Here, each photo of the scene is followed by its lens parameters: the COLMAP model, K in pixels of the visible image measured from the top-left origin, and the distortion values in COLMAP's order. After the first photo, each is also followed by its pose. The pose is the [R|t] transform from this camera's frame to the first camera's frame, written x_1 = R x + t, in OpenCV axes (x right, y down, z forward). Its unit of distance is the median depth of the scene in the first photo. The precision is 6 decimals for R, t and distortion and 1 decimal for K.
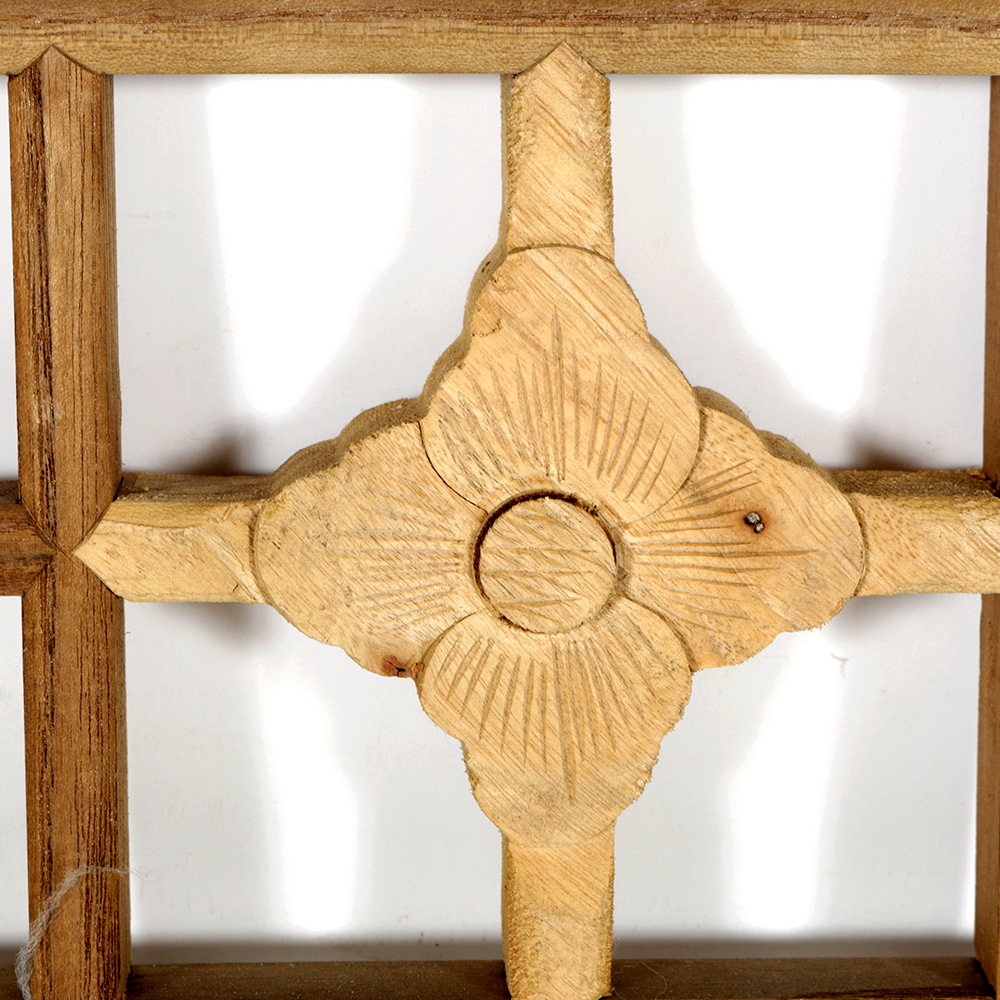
lens RADIAL K [[3431.0, 0, 500.0], [0, 3431.0, 500.0], [0, 0, 1]] dist [0.016784, -0.190222]
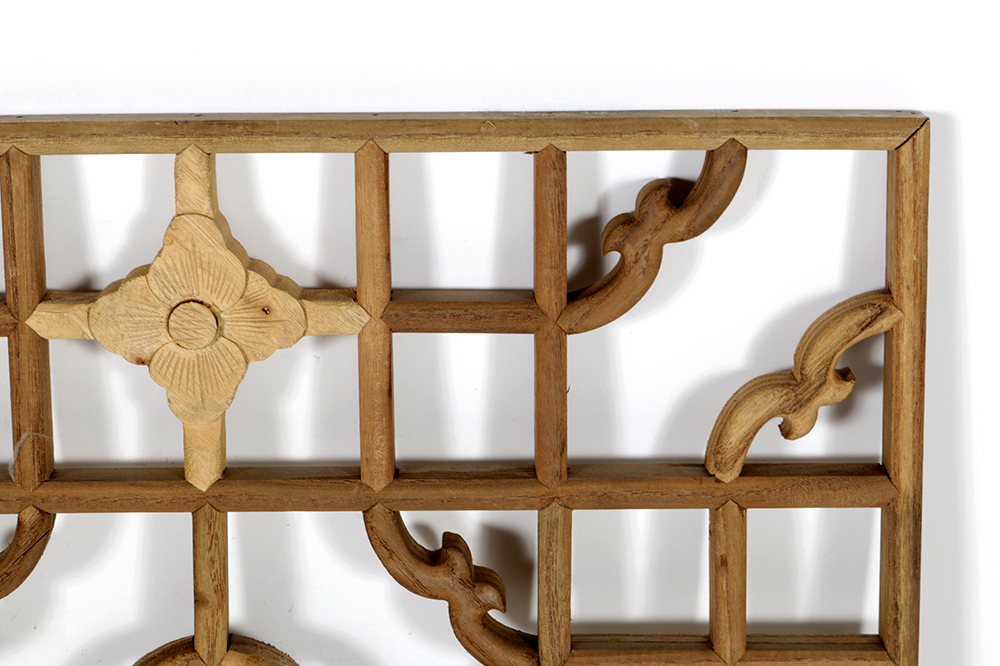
lens RADIAL K [[2587.3, 0, 500.0], [0, 2587.3, 333.0], [0, 0, 1]] dist [-0.012037, -0.356008]
pose [[0.999796, -0.001922, -0.020101, 0.308479], [0.003018, 0.998502, 0.054634, -0.090296], [0.019966, -0.054684, 0.998304, -1.116153]]
